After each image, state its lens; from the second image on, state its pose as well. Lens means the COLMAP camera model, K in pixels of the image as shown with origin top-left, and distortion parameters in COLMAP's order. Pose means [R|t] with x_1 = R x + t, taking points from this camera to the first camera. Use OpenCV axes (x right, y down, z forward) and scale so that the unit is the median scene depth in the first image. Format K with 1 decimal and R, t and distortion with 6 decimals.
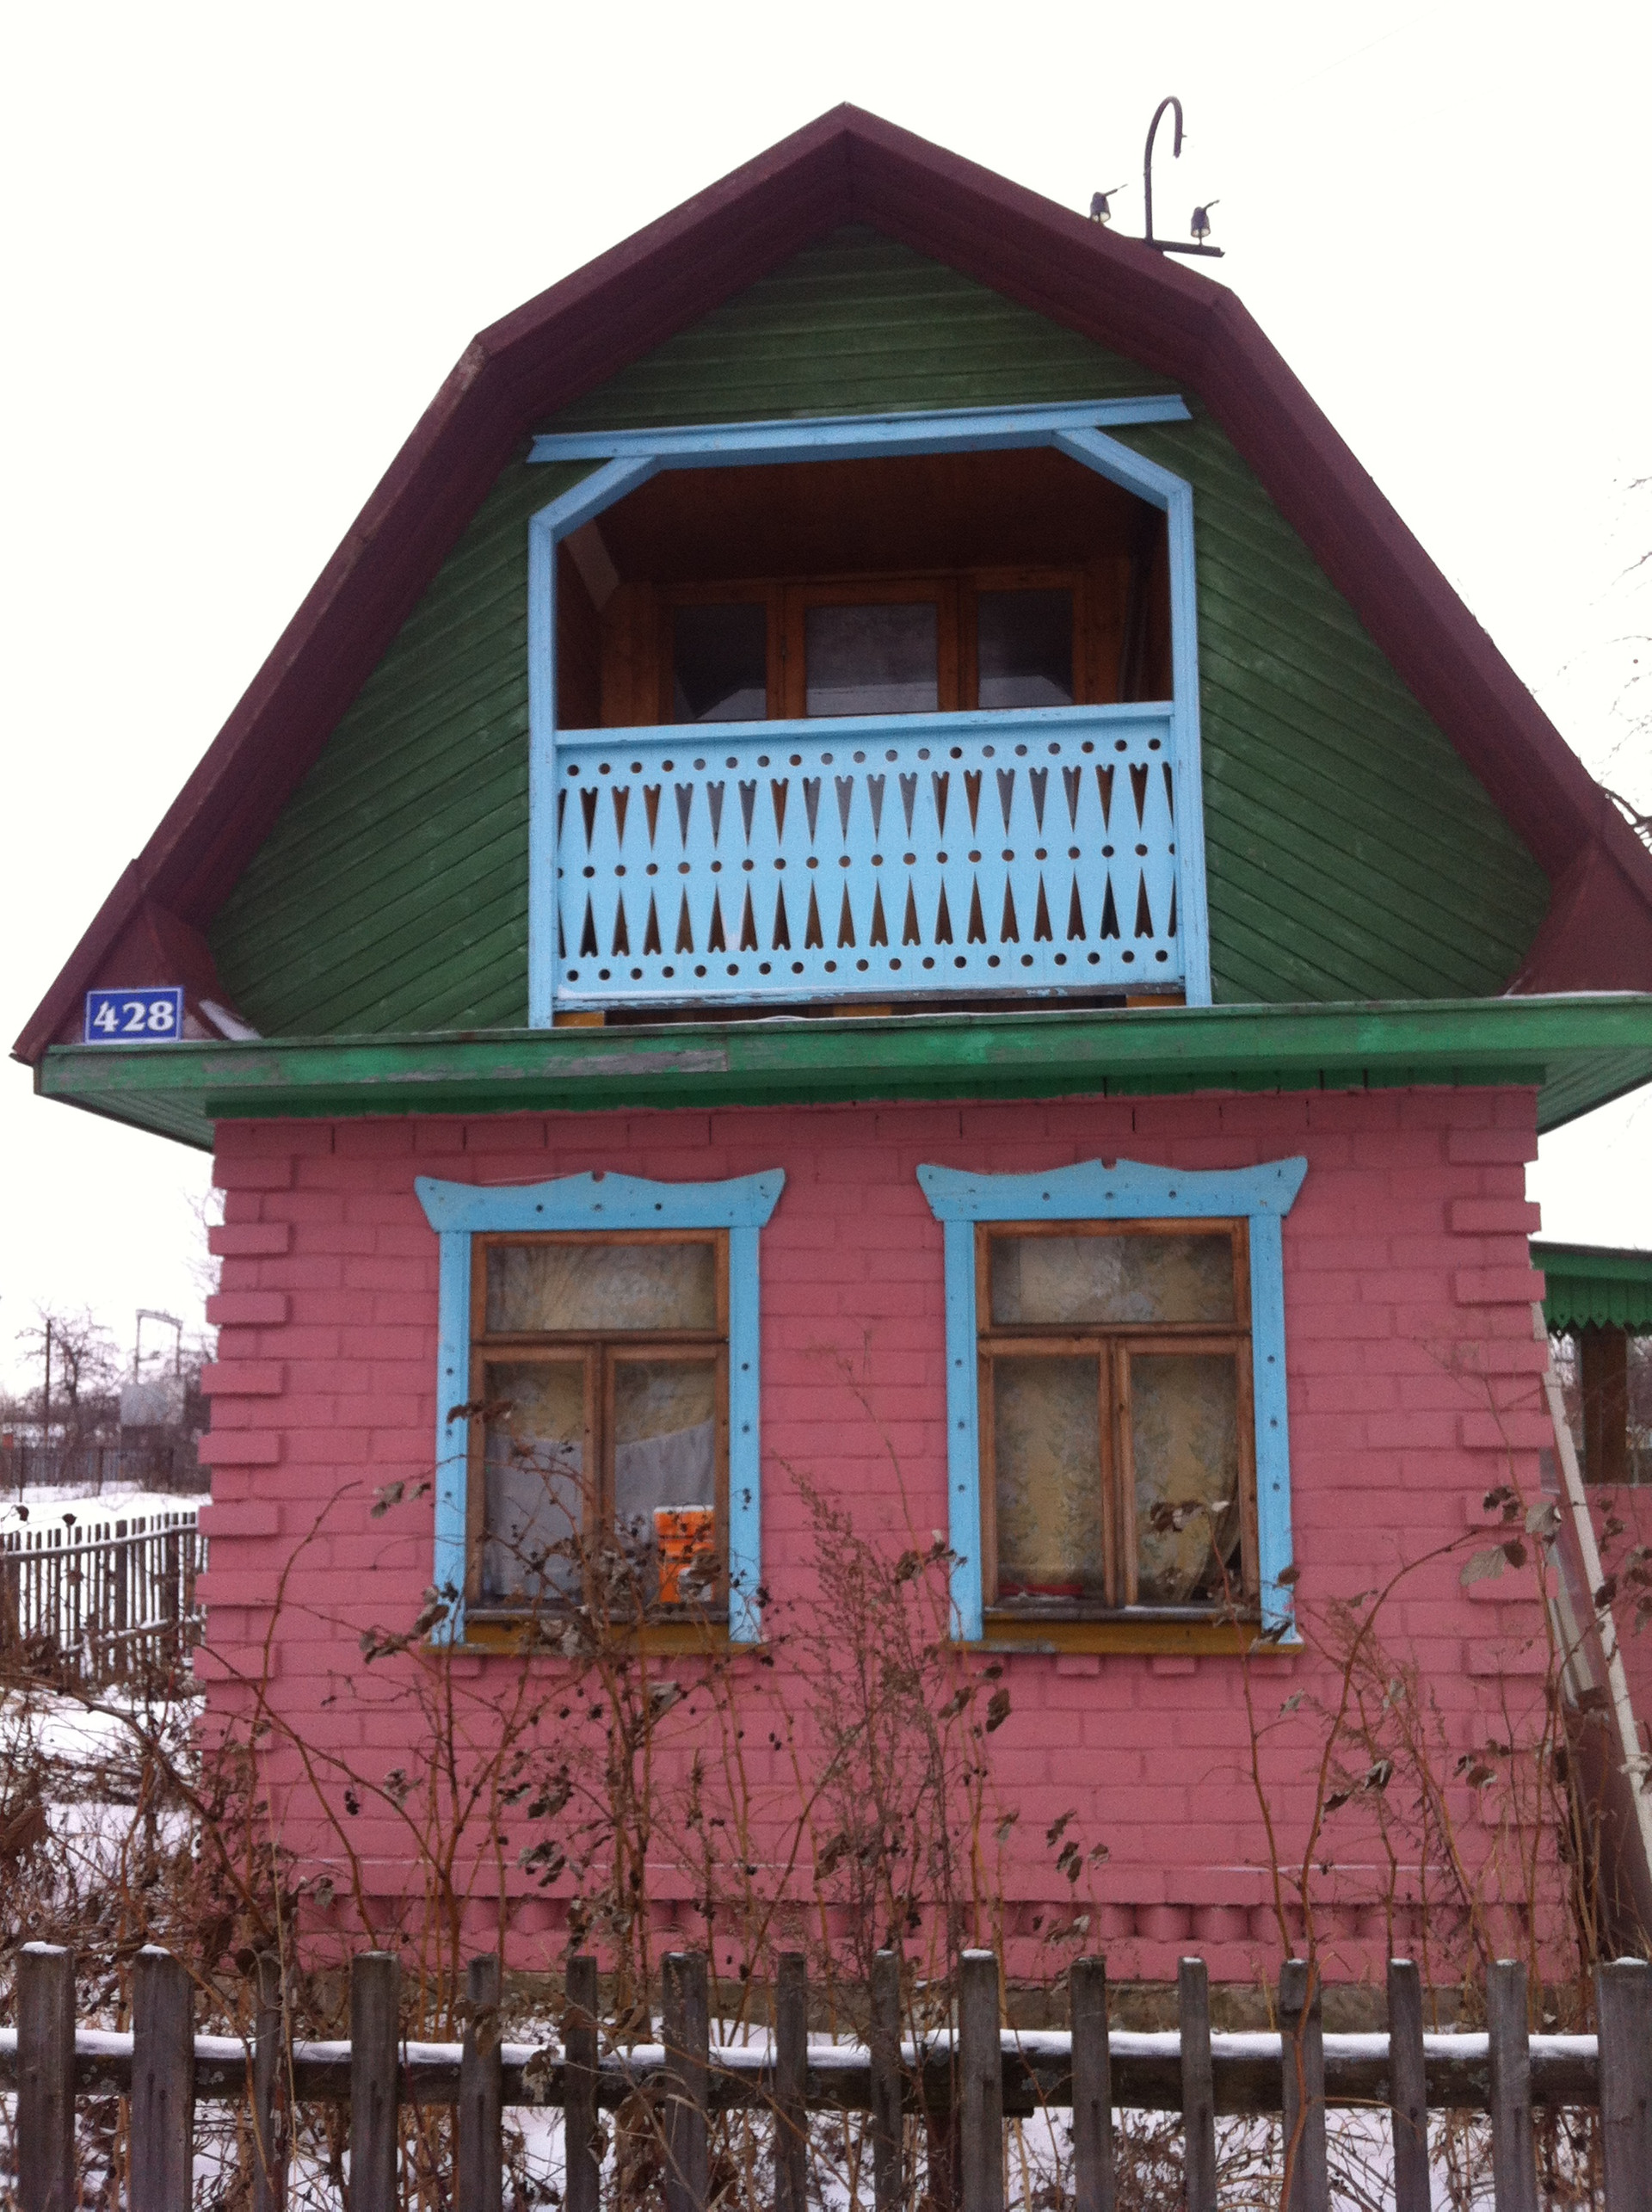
lens RADIAL K [[2111.4, 0, 826.0], [0, 2111.4, 1106.0], [0, 0, 1]] dist [0.092806, -0.308546]
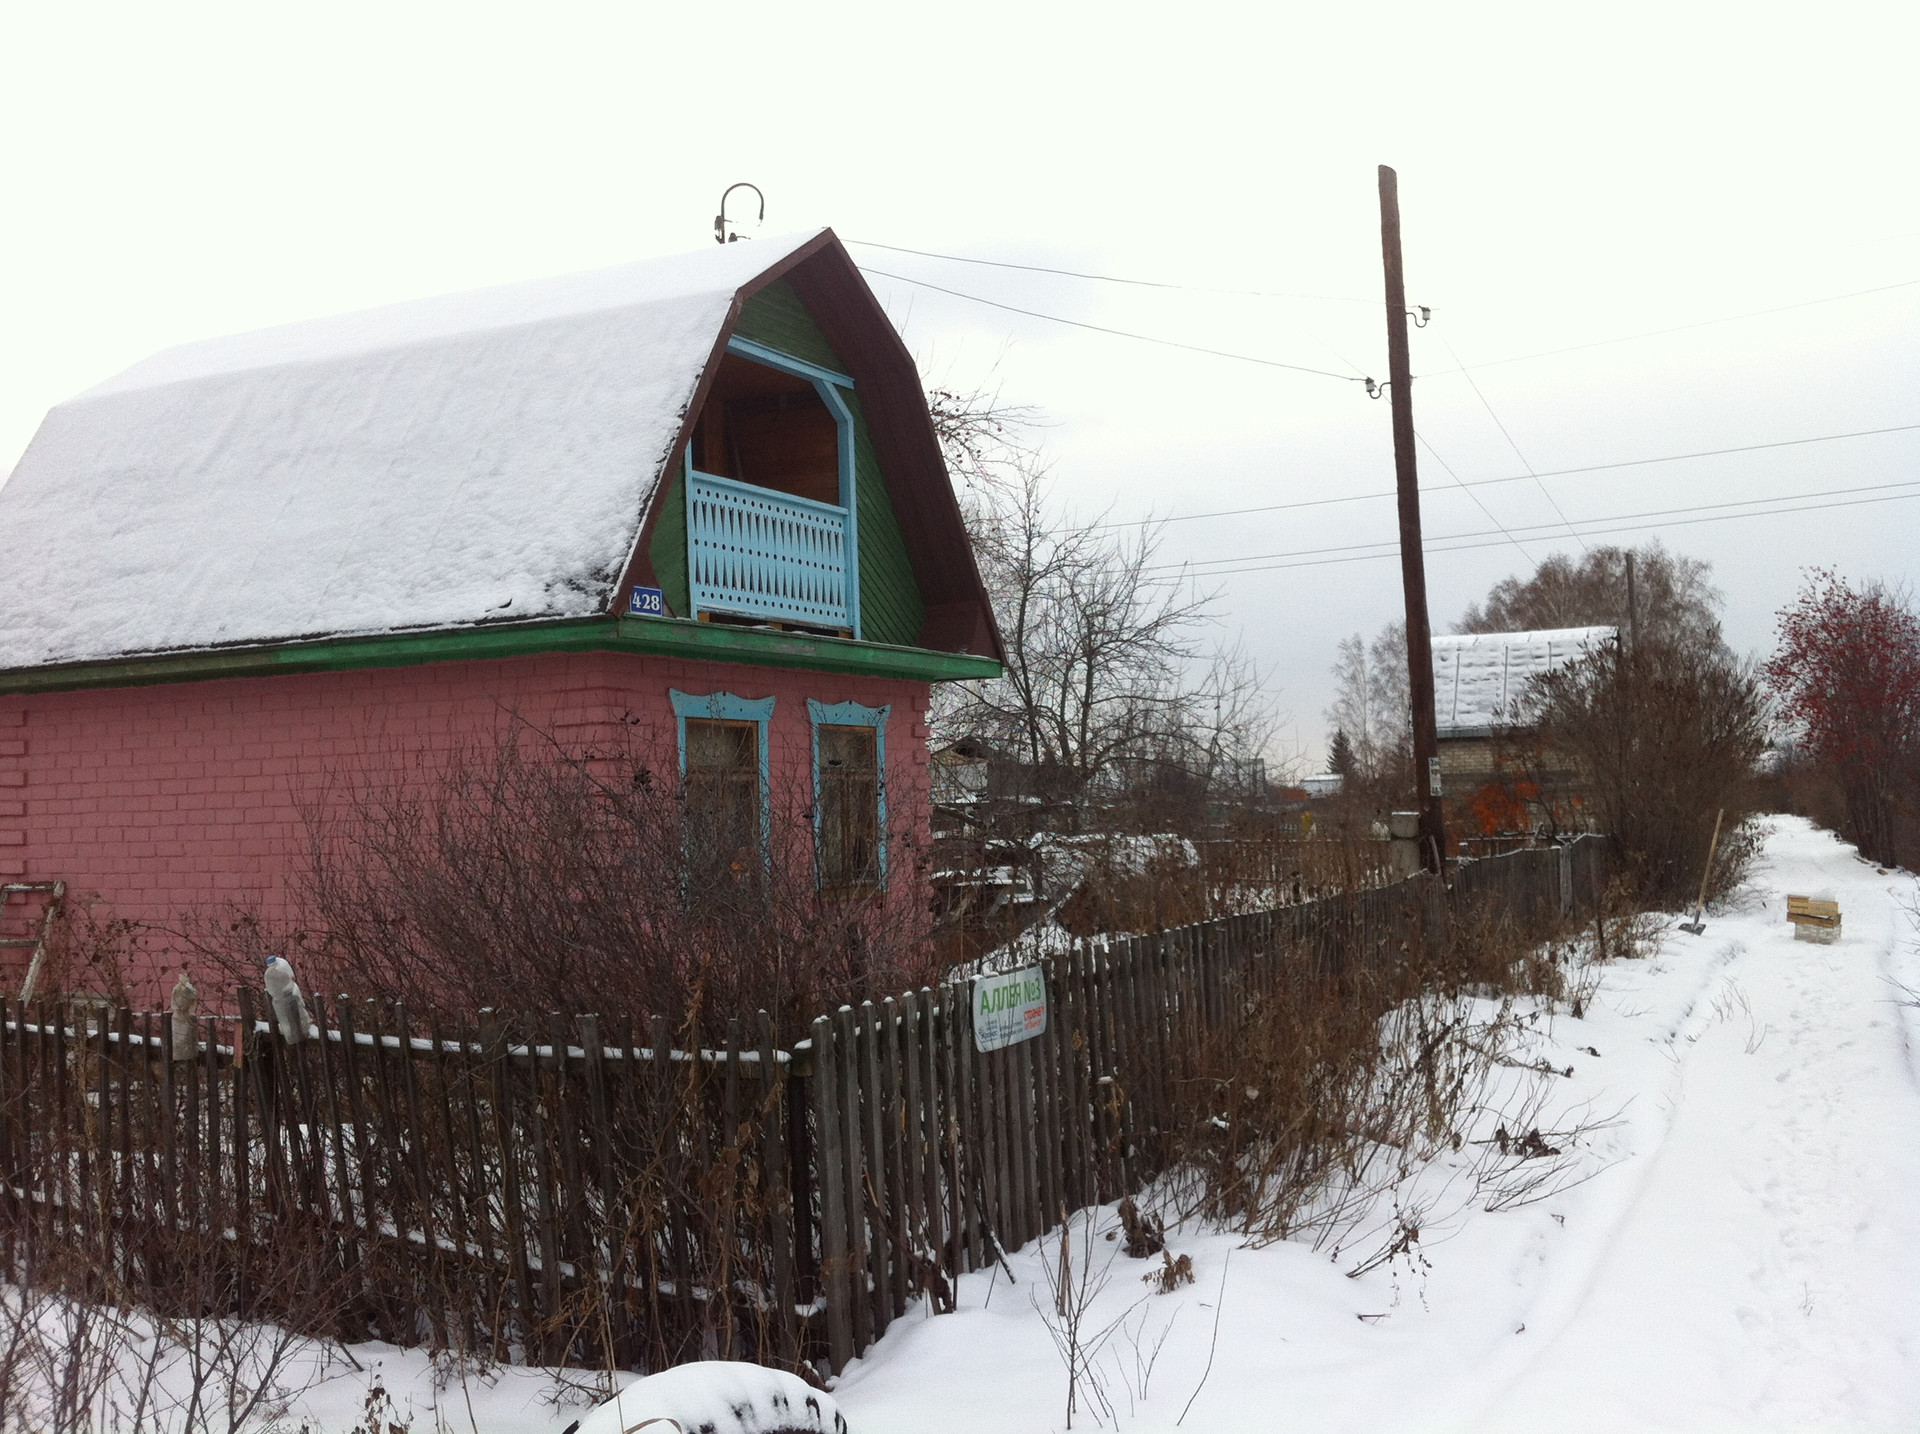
lens RADIAL K [[1832.6, 0, 960.0], [0, 1832.6, 717.0], [0, 0, 1]] dist [0.092806, -0.308546]
pose [[0.349959, 0.042733, 0.935790, -1.701694], [-0.115999, 0.993247, -0.001977, 0.031000], [-0.929555, -0.107859, 0.352553, 0.126268]]
